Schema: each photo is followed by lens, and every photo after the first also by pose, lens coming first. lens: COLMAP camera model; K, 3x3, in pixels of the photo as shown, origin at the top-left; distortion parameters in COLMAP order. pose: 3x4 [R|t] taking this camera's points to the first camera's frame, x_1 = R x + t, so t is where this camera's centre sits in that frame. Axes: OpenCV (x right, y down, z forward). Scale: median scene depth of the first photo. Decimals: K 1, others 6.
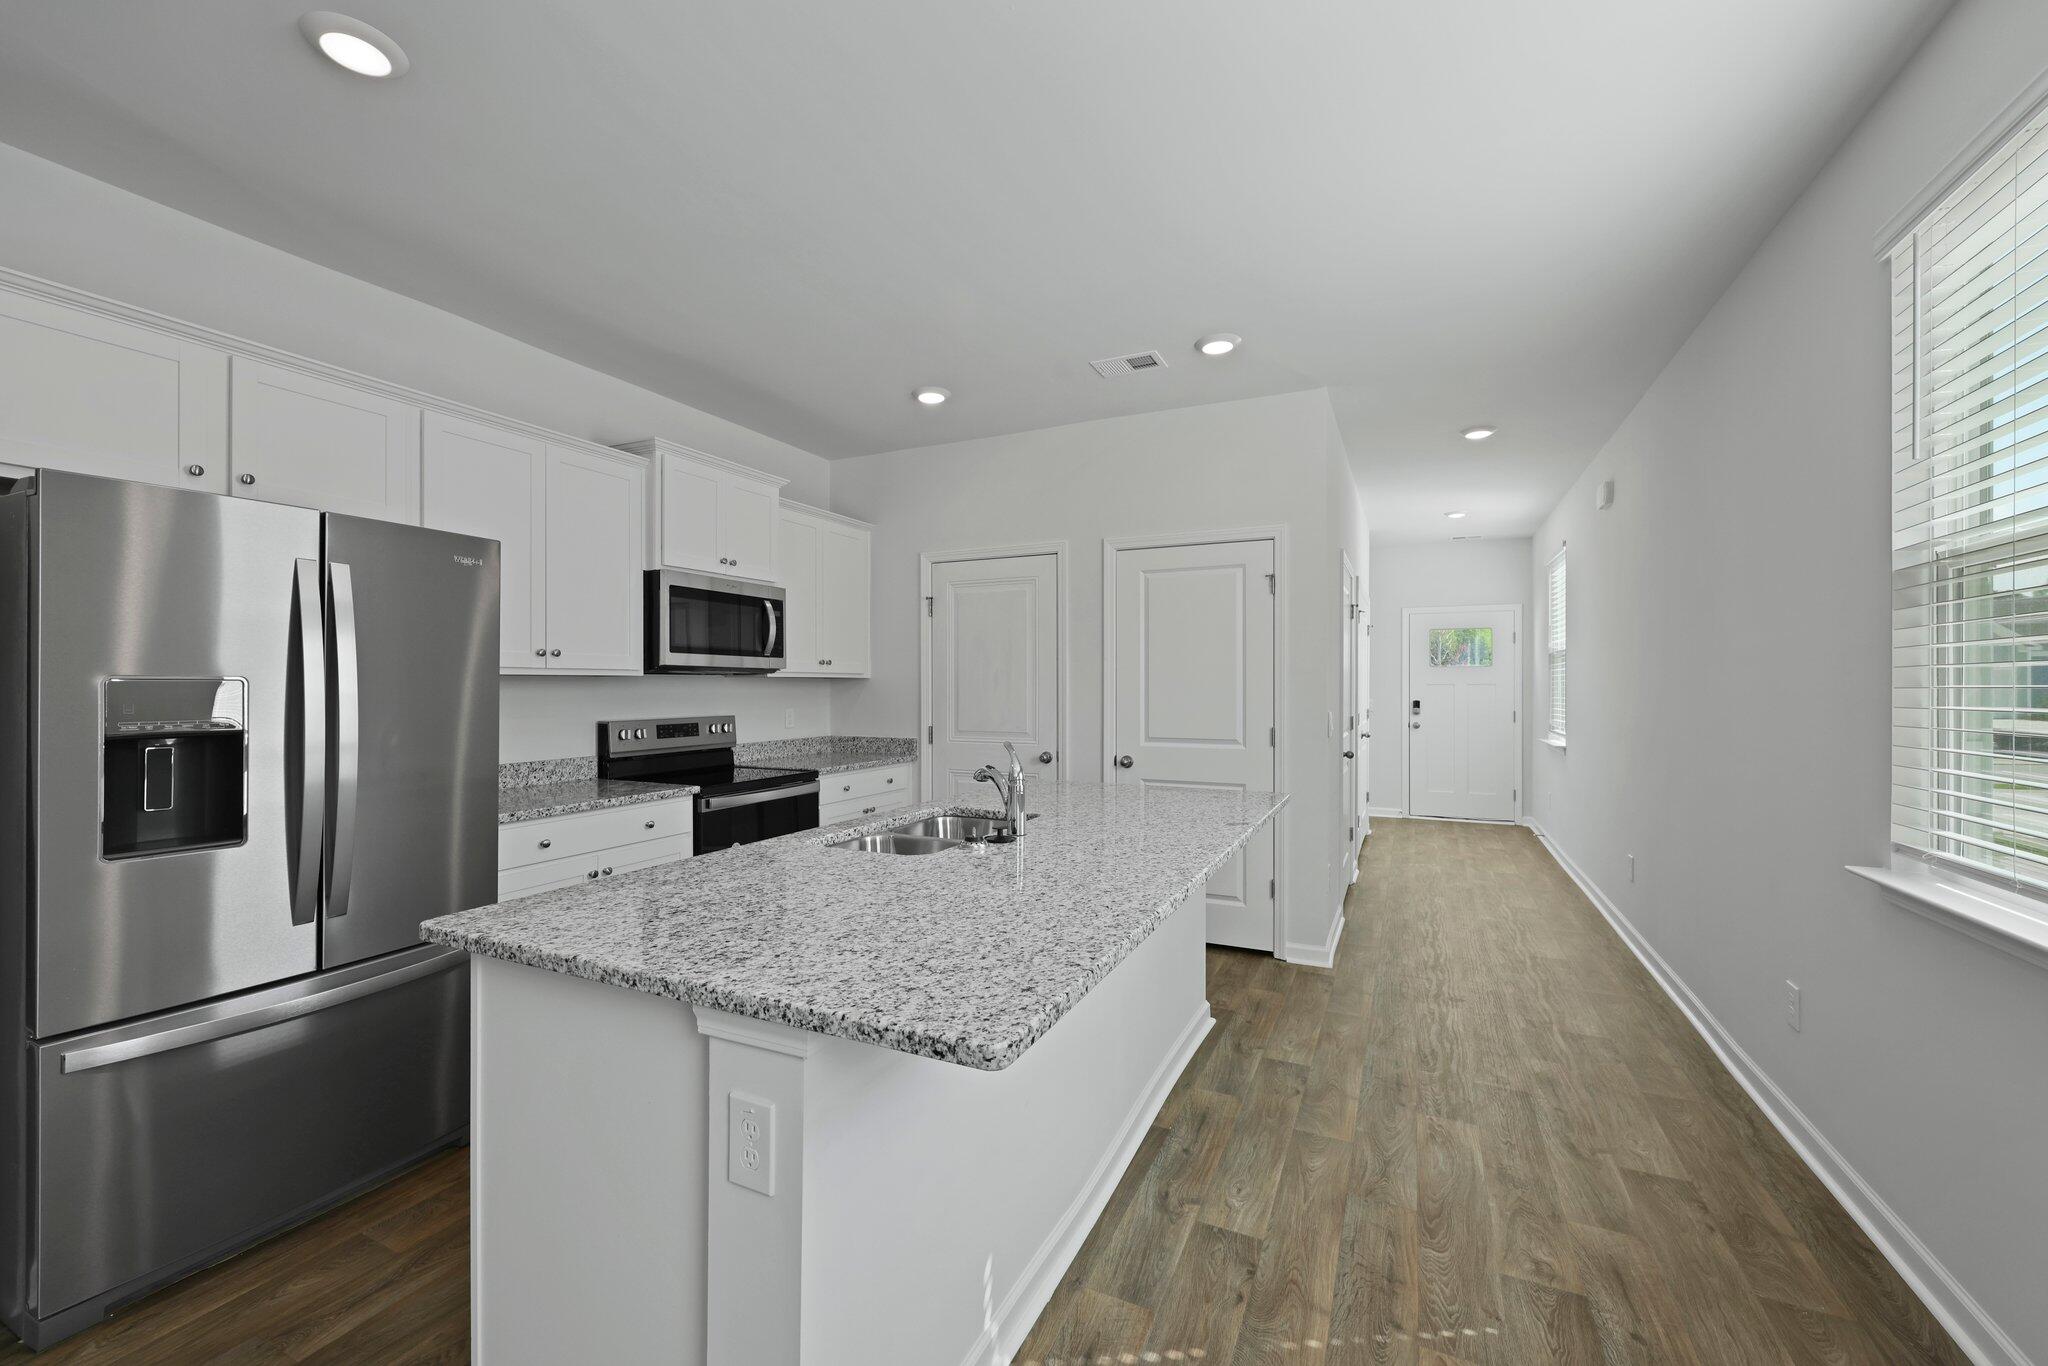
lens RADIAL K [[820.3, 0, 1012.3], [0, 820.3, 680.3], [0, 0, 1]] dist [0.002299, -0.002587]
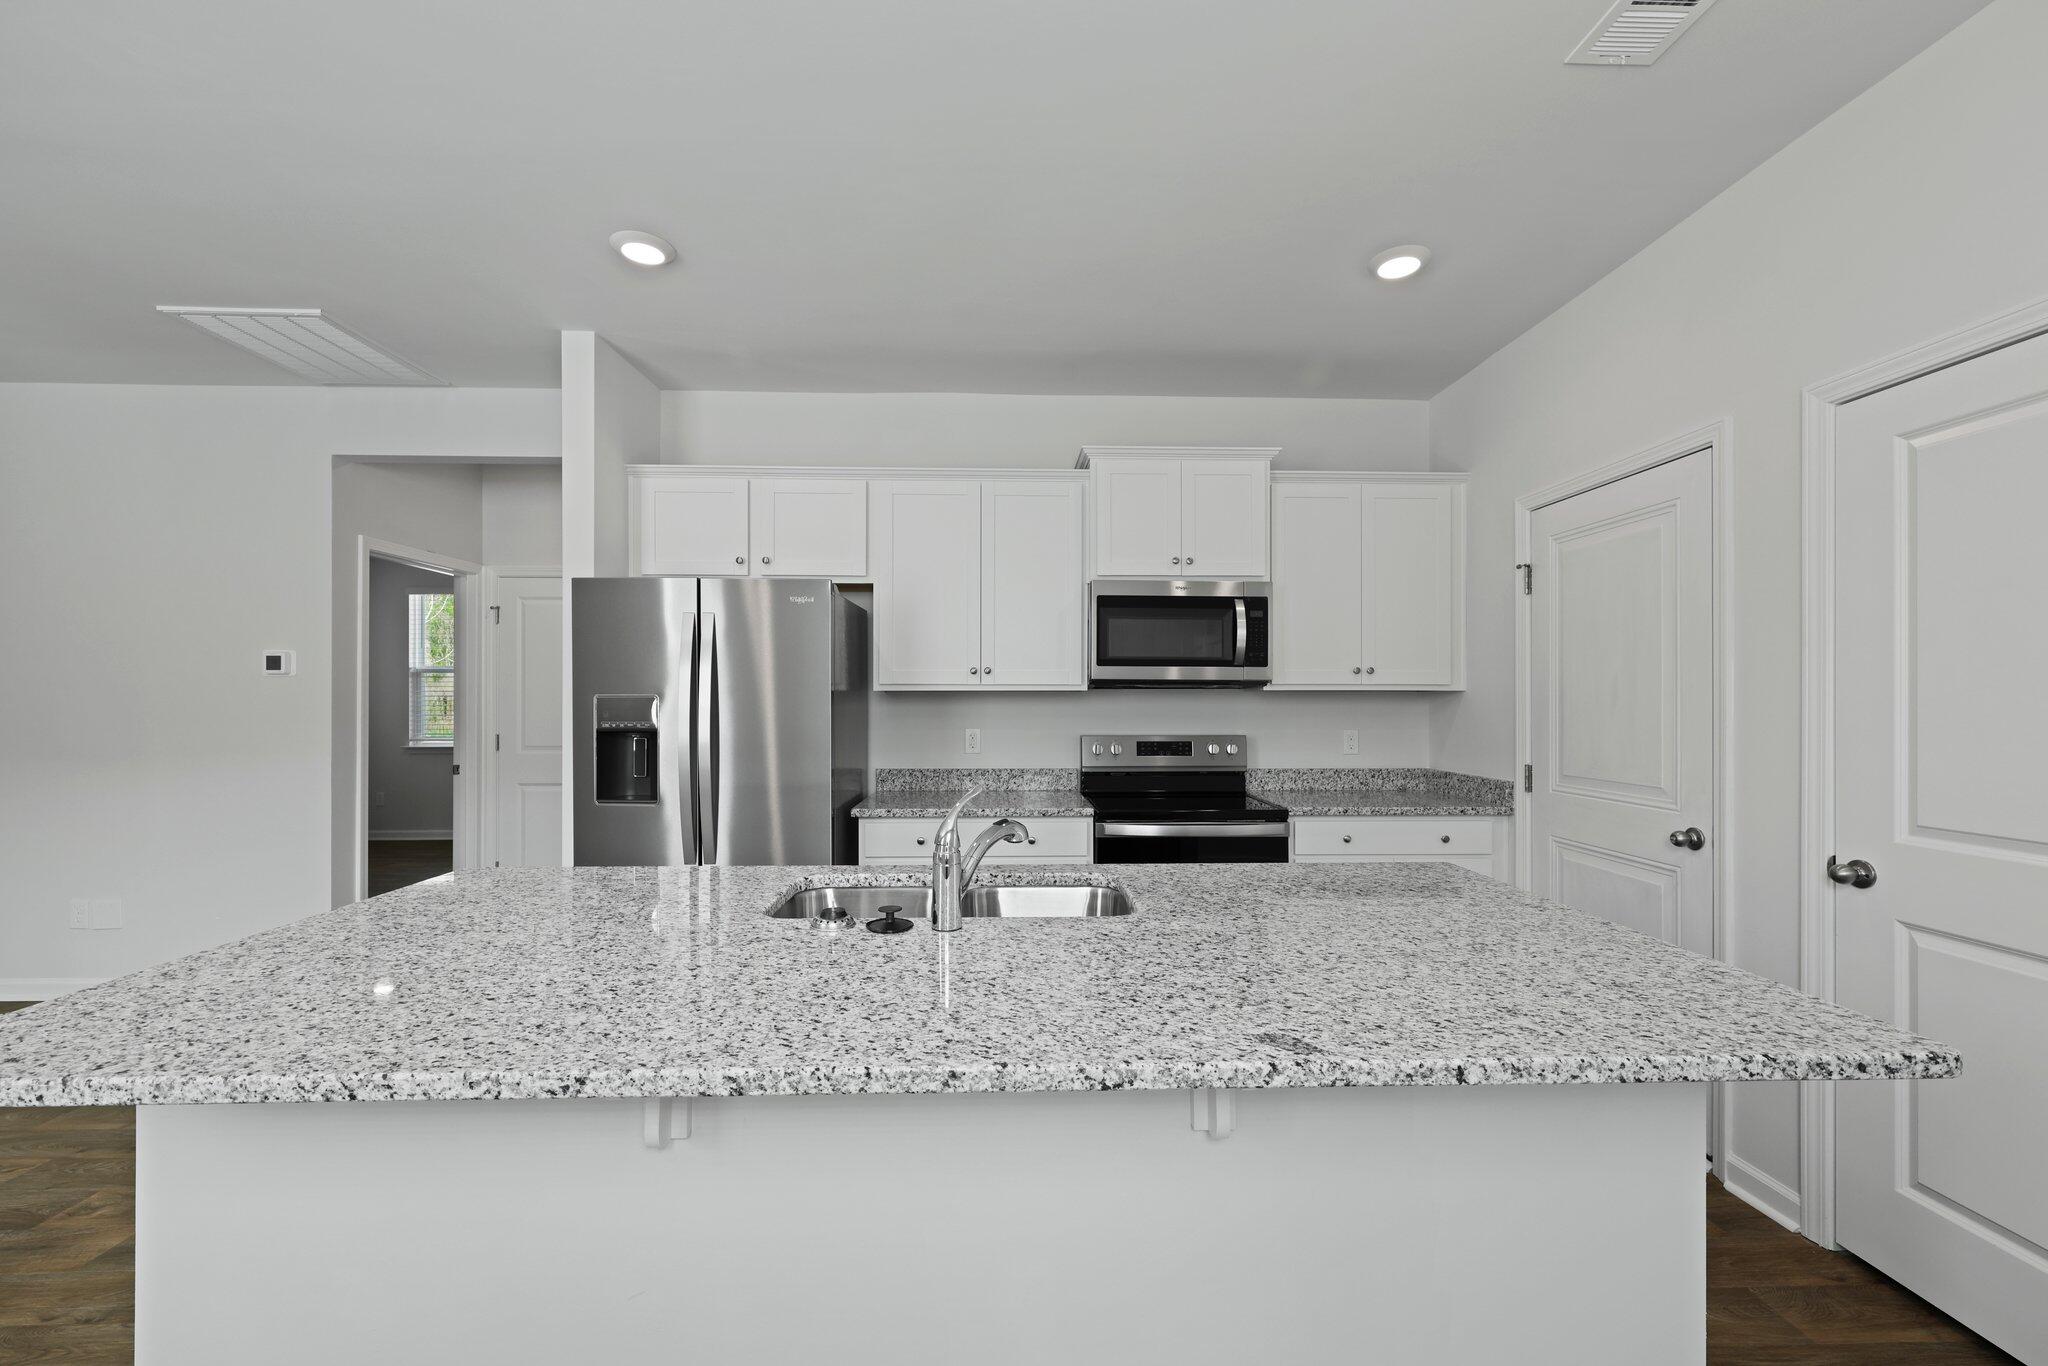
lens RADIAL K [[820.3, 0, 1024.0], [0, 820.3, 696.8], [0, 0, 1]] dist [0.002299, -0.002587]
pose [[0.472393, -0.002728, -0.881384, 0.321075], [0.003065, 0.999994, -0.001452, 0.002779], [0.881383, -0.002016, 0.472399, 0.391999]]
